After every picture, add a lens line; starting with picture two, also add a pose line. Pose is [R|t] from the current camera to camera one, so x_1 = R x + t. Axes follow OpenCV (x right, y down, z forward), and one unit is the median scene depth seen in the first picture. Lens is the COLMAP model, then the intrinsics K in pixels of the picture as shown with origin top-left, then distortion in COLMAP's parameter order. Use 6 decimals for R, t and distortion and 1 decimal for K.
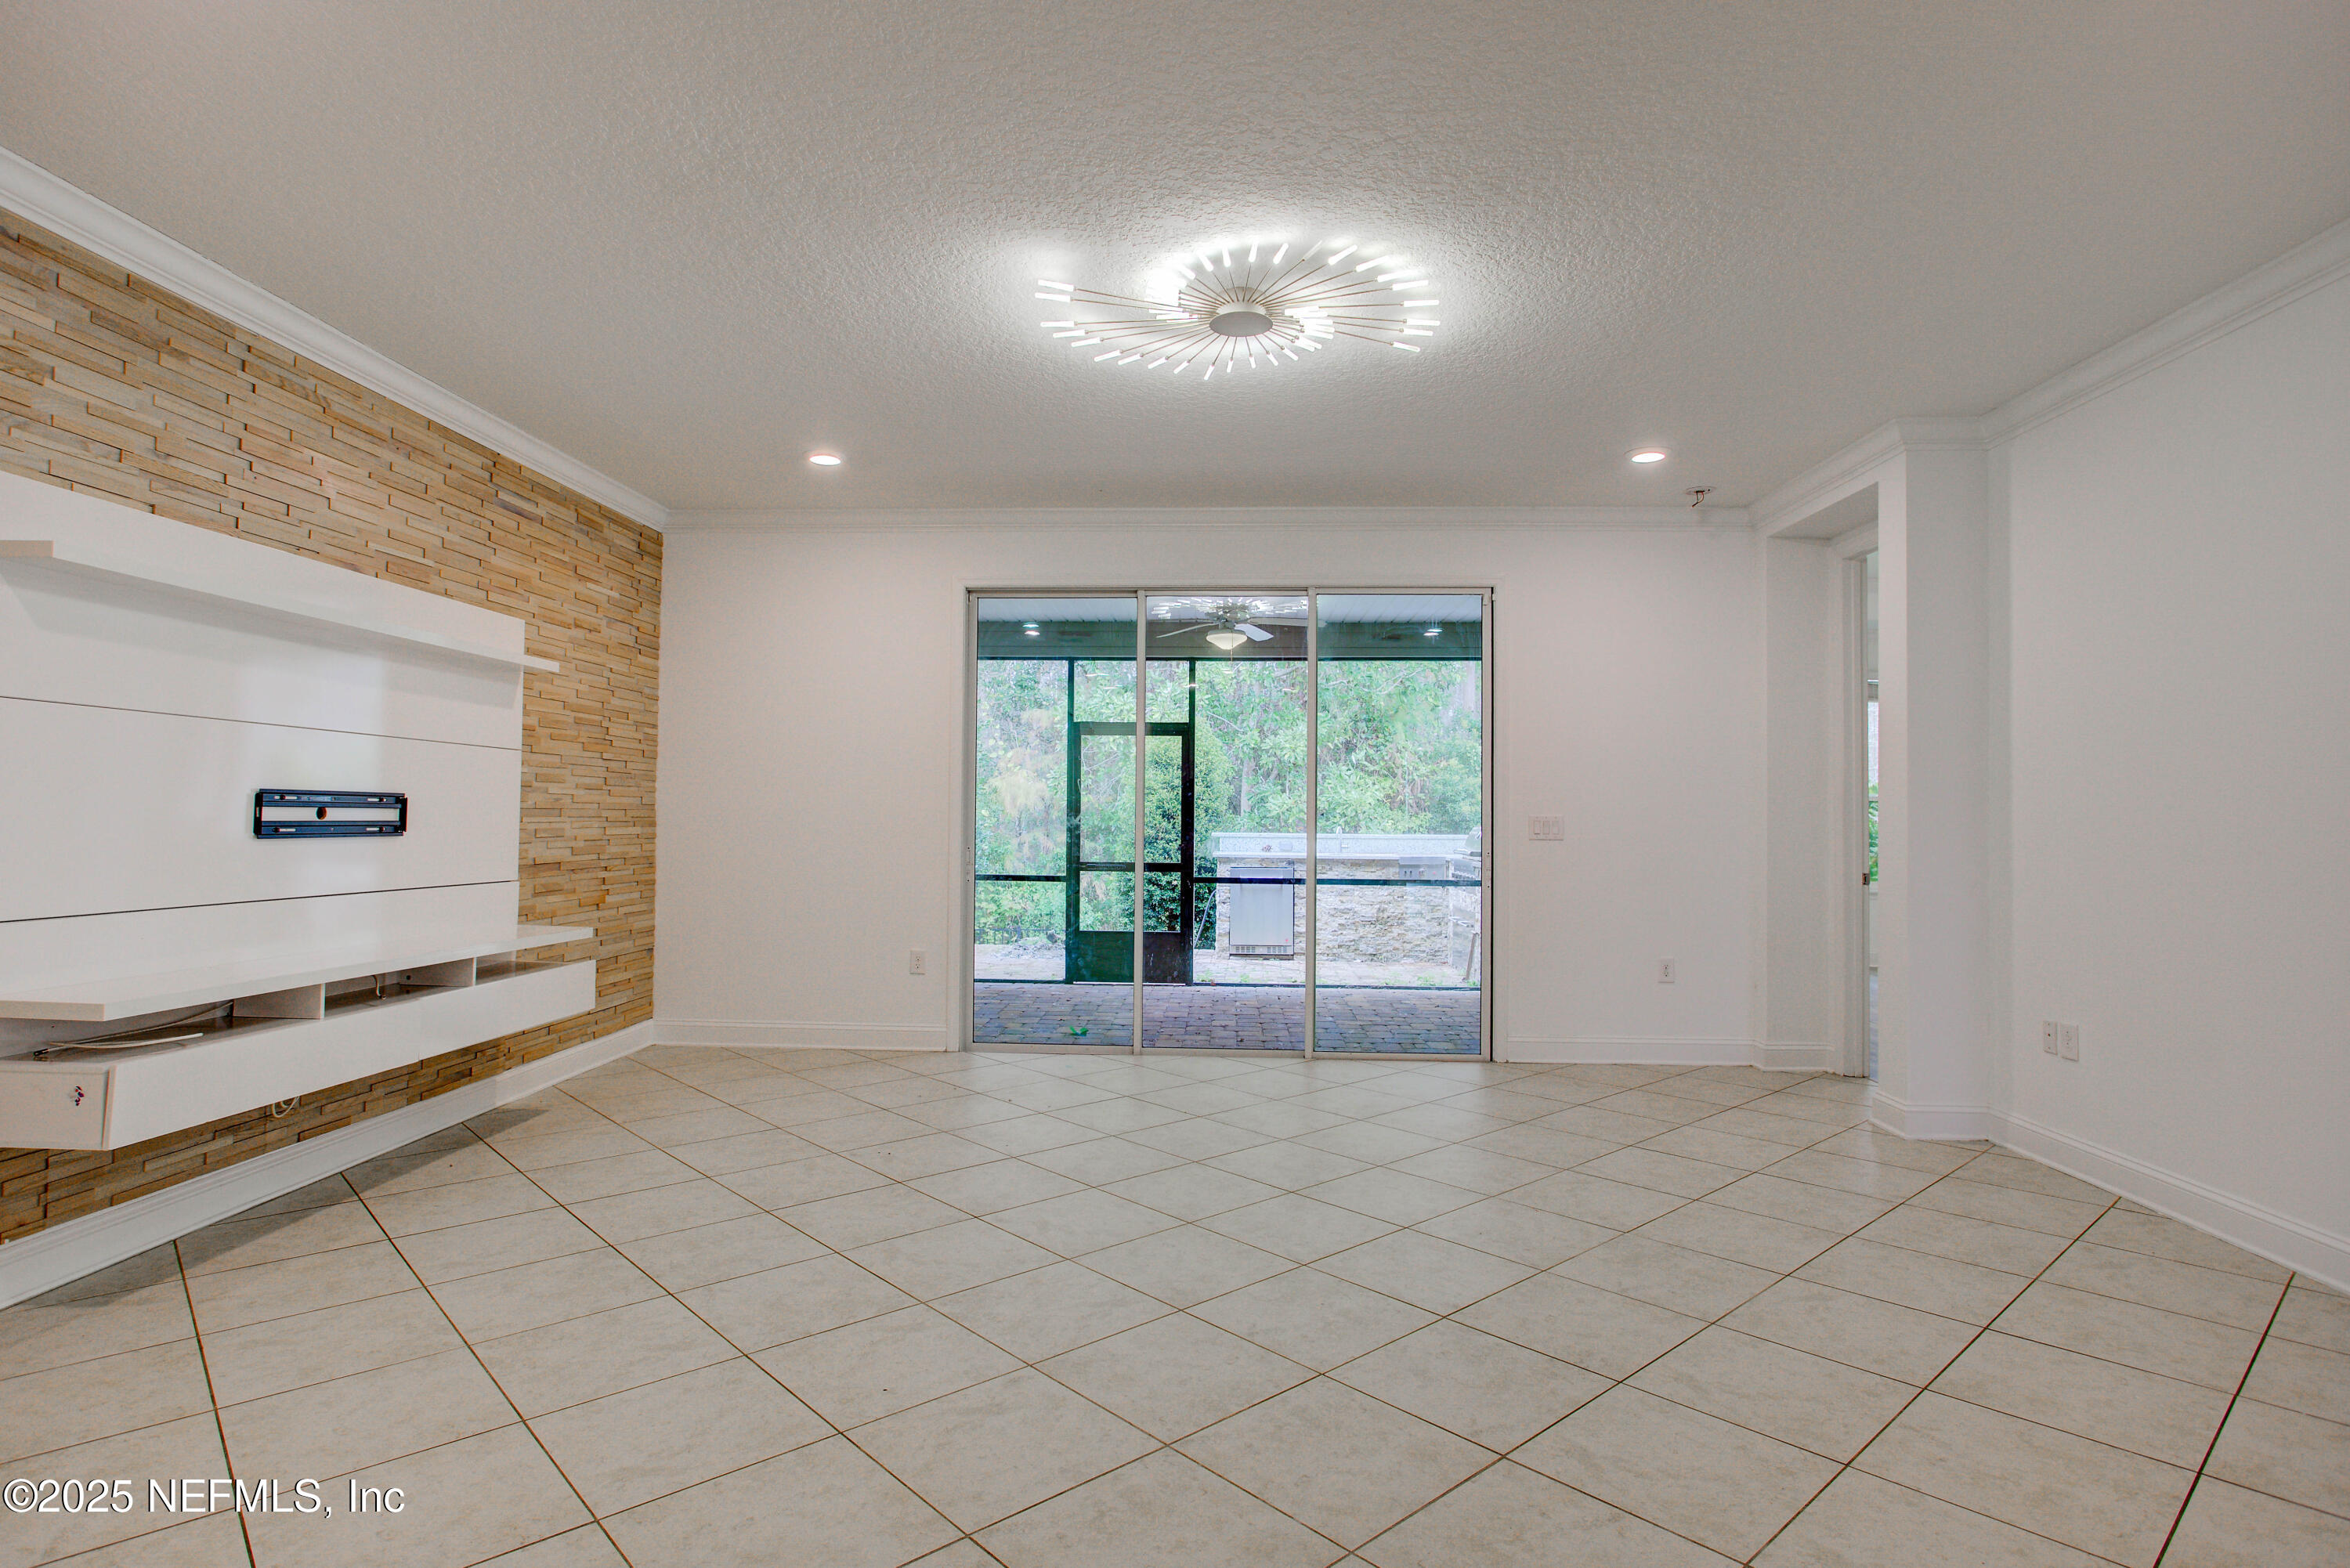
lens RADIAL K [[1178.5, 0, 1168.8], [0, 1178.5, 789.7], [0, 0, 1]] dist [-0.020525, 0.008153]
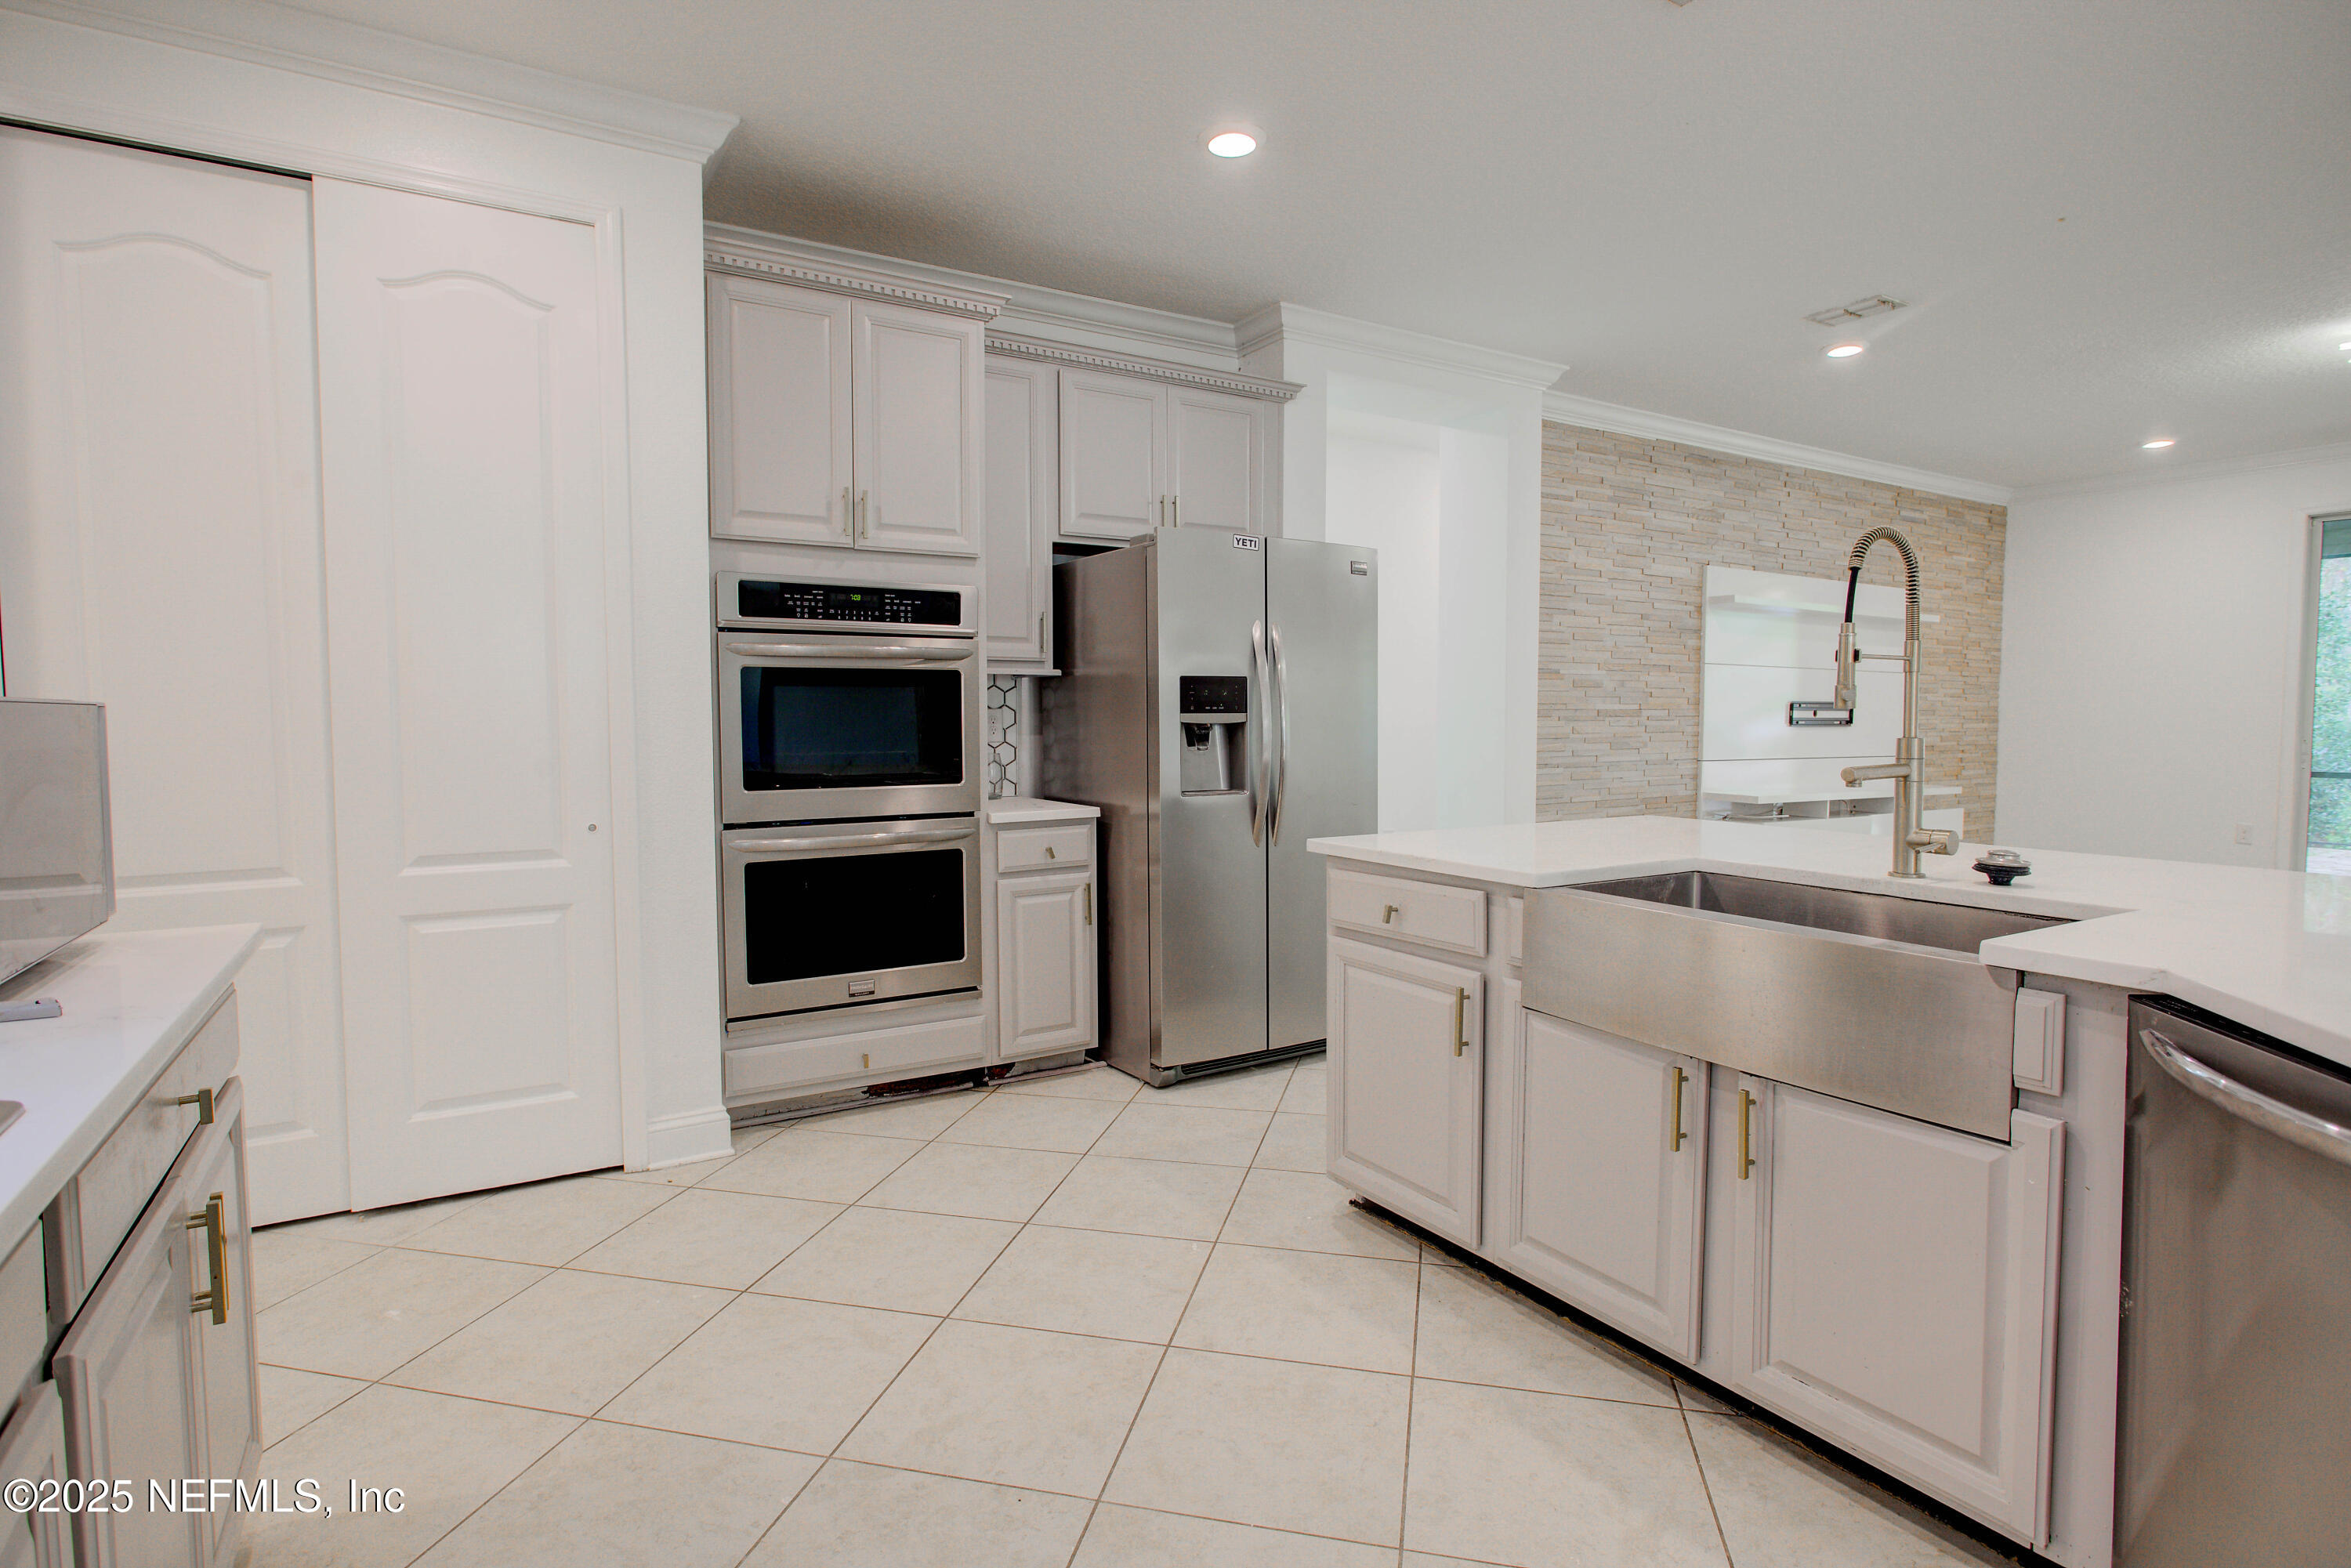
lens RADIAL K [[1179.0, 0, 1169.5], [0, 1179.0, 781.6], [0, 0, 1]] dist [-0.020525, 0.008153]
pose [[0.553813, 0.037500, -0.831796, 0.191286], [0.023486, 0.997884, 0.060624, -0.006753], [0.832310, -0.053110, 0.551760, -0.648979]]
